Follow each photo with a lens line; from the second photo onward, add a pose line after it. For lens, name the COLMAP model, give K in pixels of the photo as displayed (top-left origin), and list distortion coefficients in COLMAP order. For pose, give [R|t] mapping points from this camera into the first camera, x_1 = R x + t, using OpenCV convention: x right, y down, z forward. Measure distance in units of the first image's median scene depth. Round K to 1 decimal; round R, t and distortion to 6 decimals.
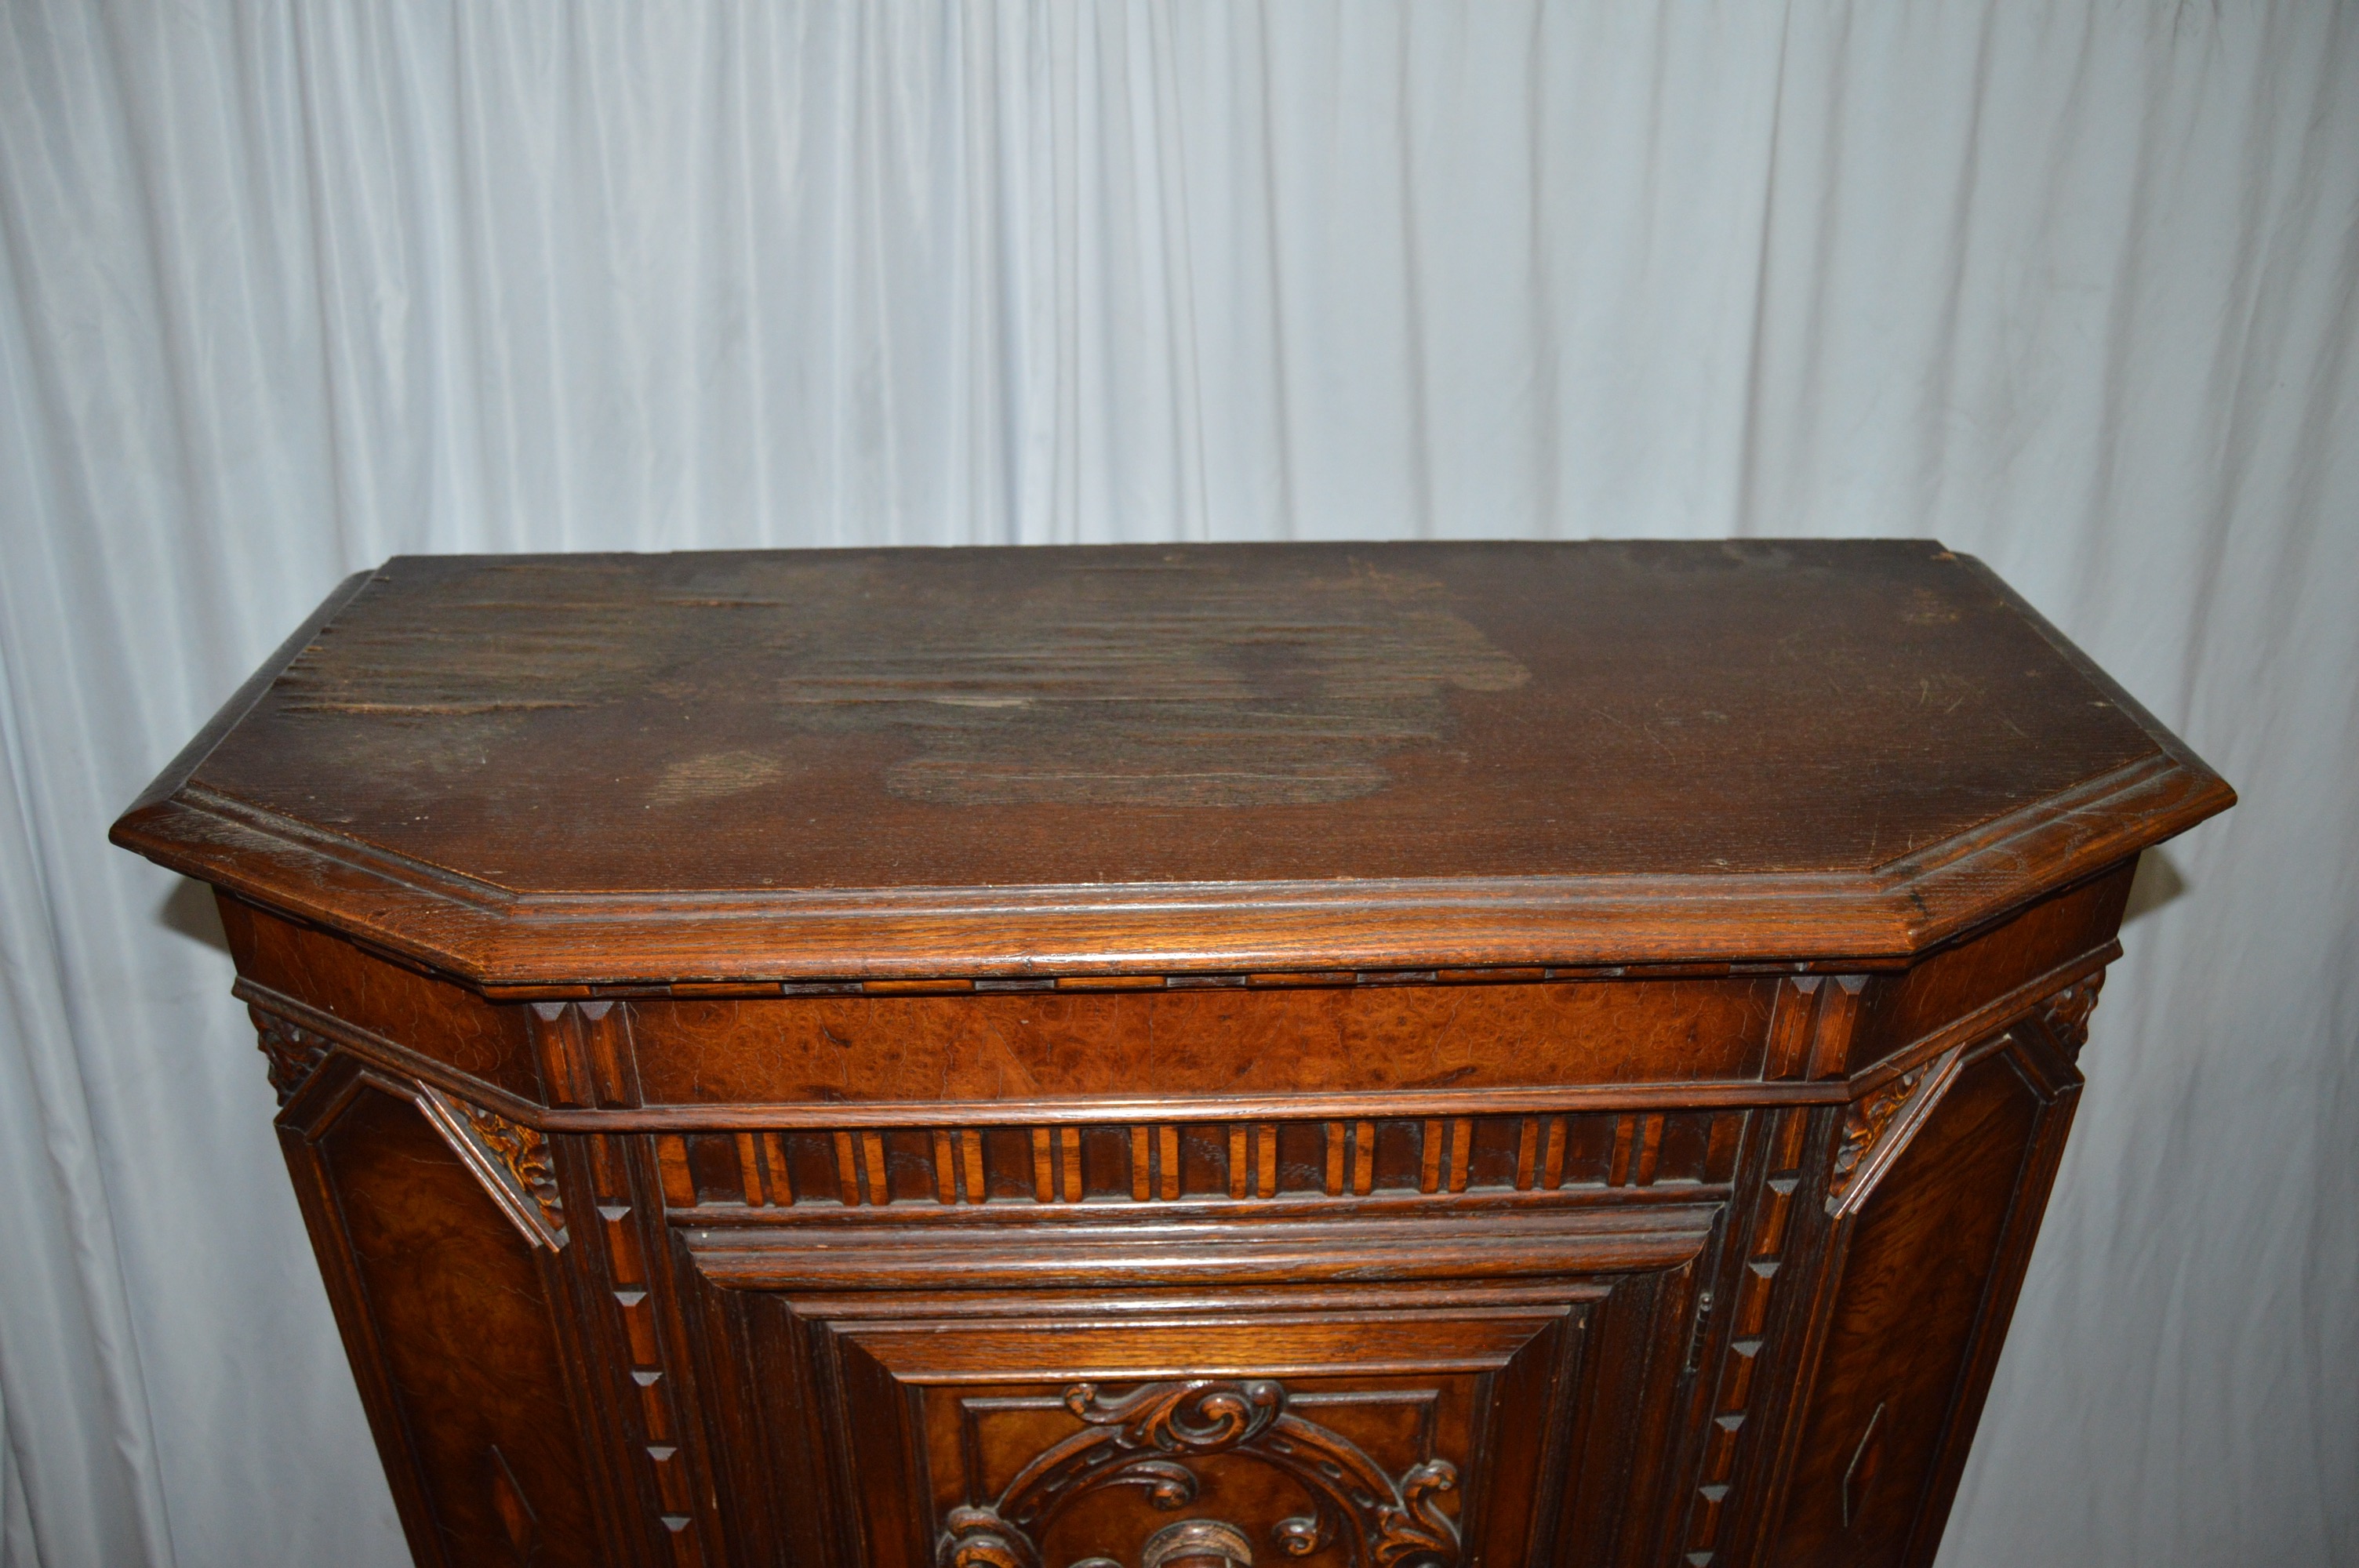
lens RADIAL K [[1864.9, 0, 1220.2], [0, 1864.9, 784.7], [0, 0, 1]] dist [-0.102451, 0.039348]
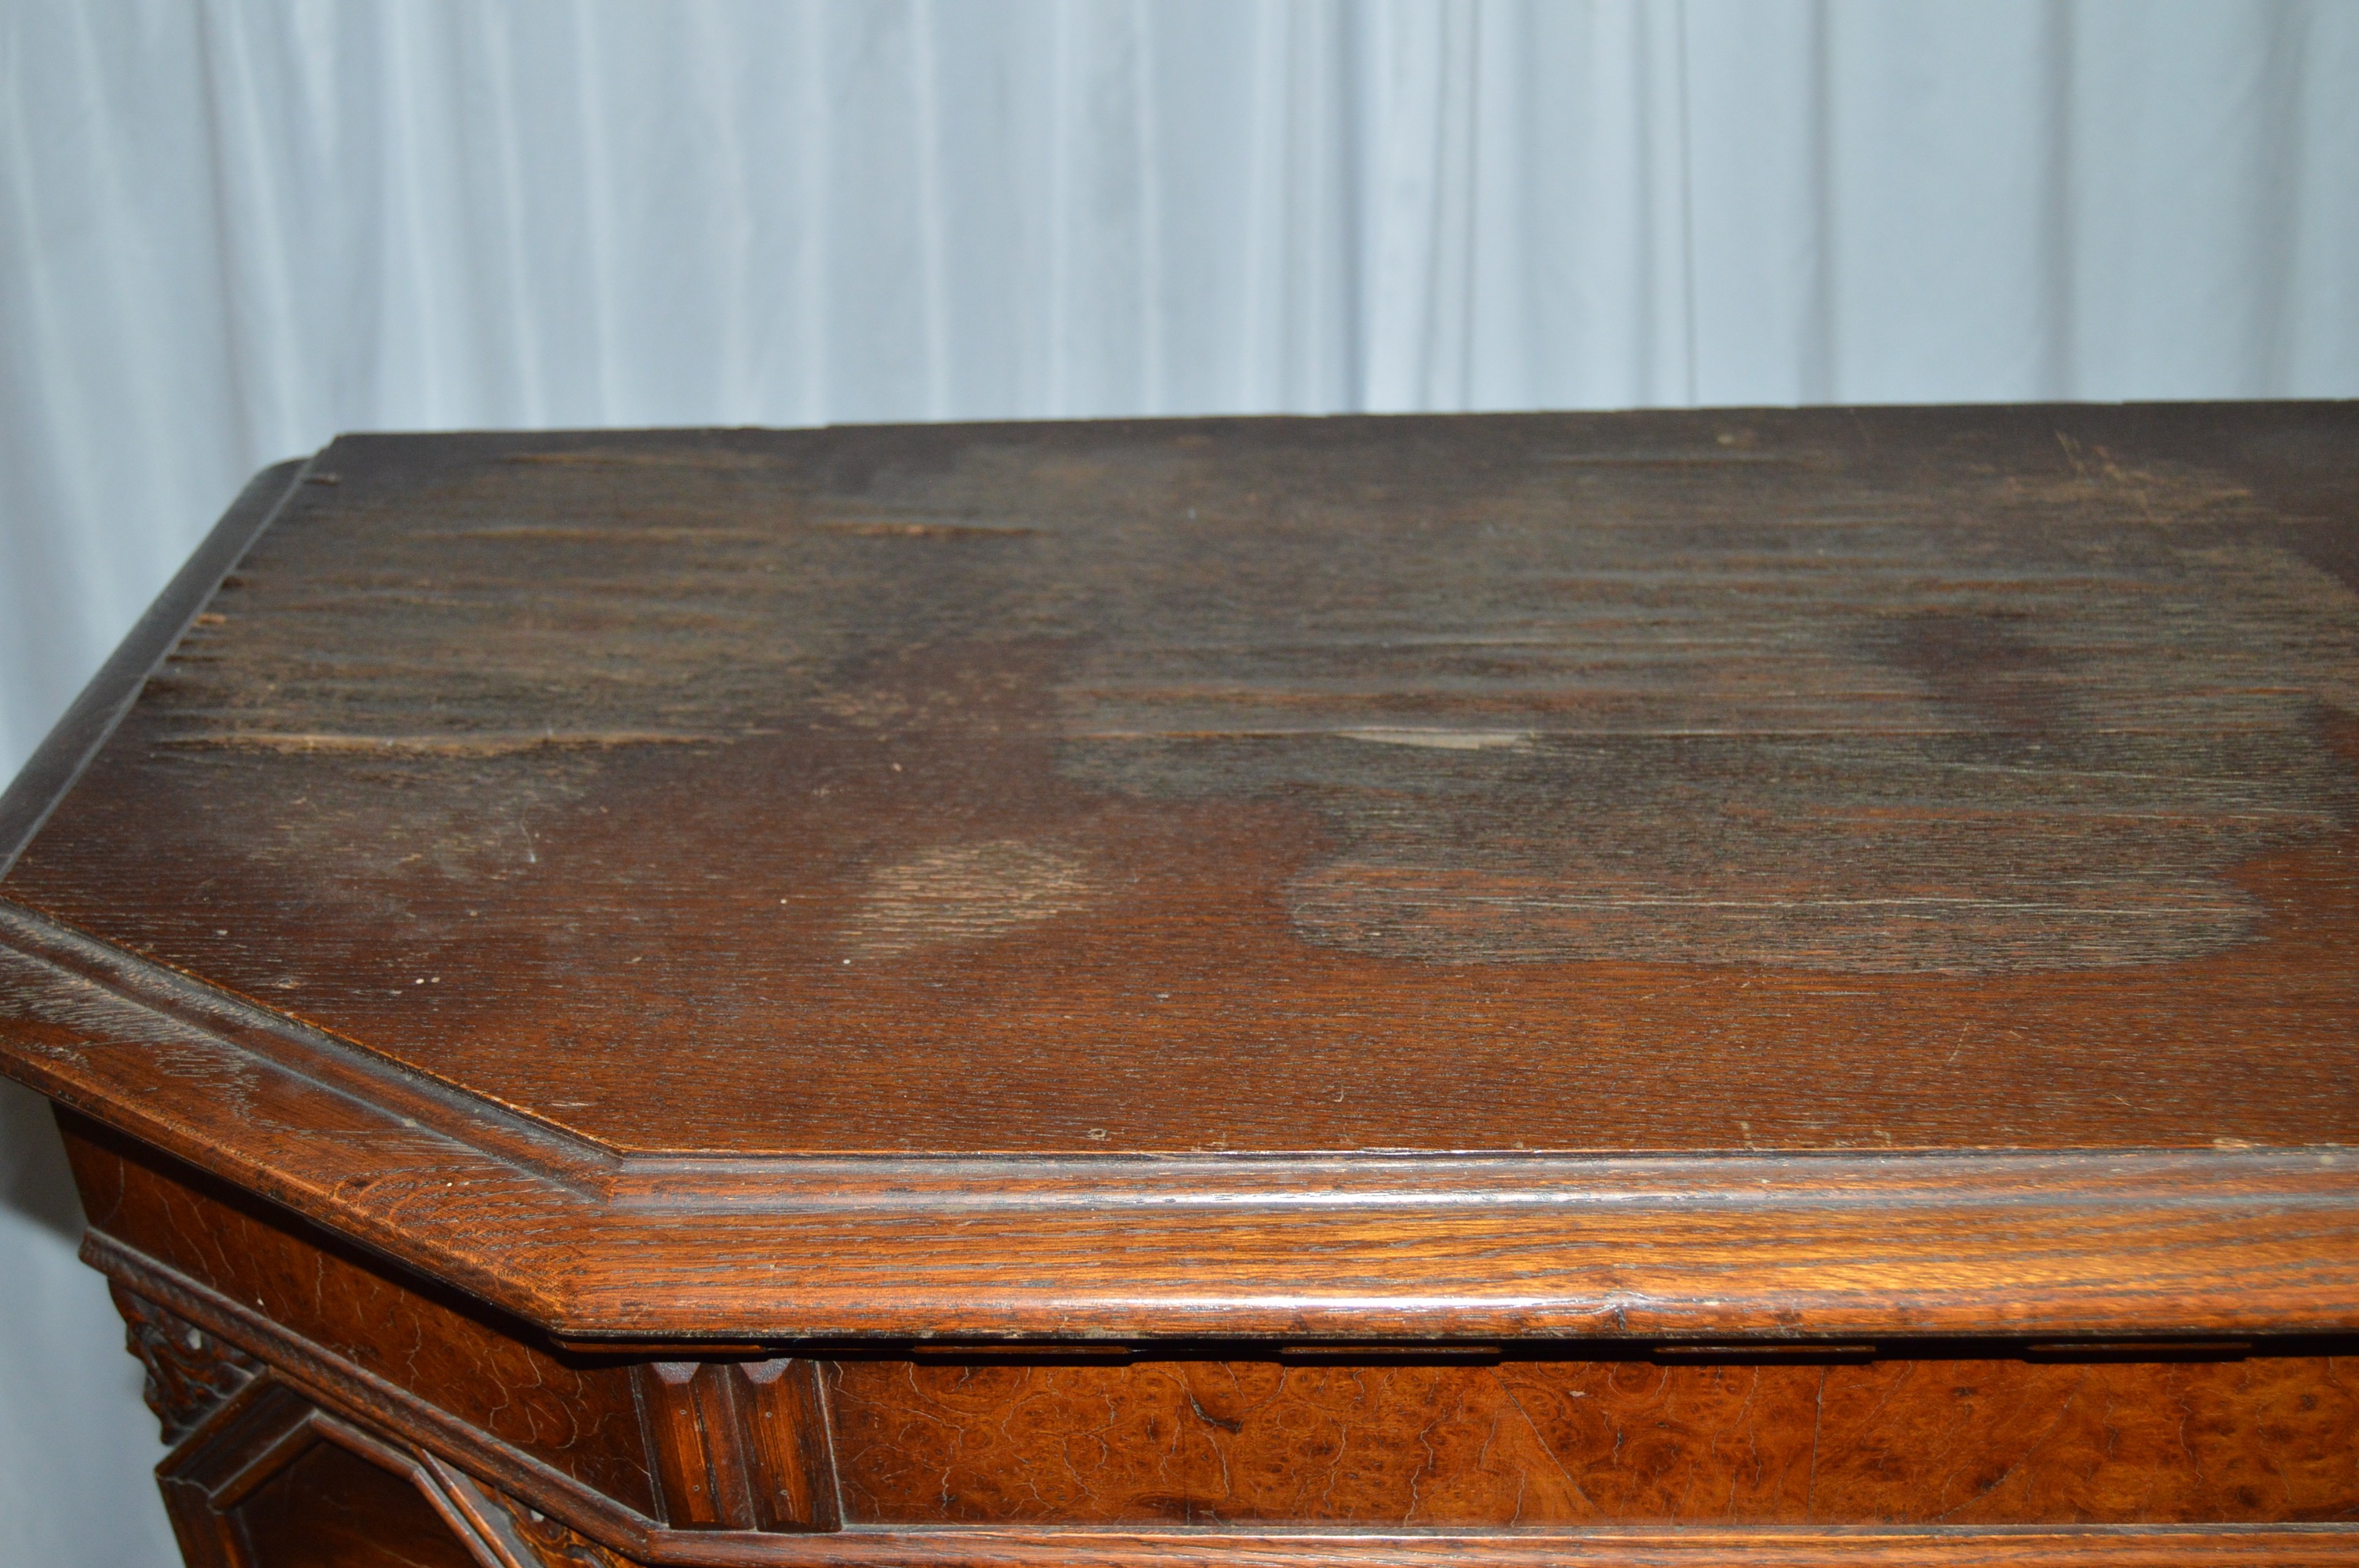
lens RADIAL K [[2786.8, 0, 1229.7], [0, 2786.8, 762.9], [0, 0, 1]] dist [-0.060861, 0.000000]
pose [[0.995614, 0.006120, -0.093356, -0.119952], [-0.002087, 0.999062, 0.043241, -0.075944], [0.093533, -0.042856, 0.994693, 0.206794]]
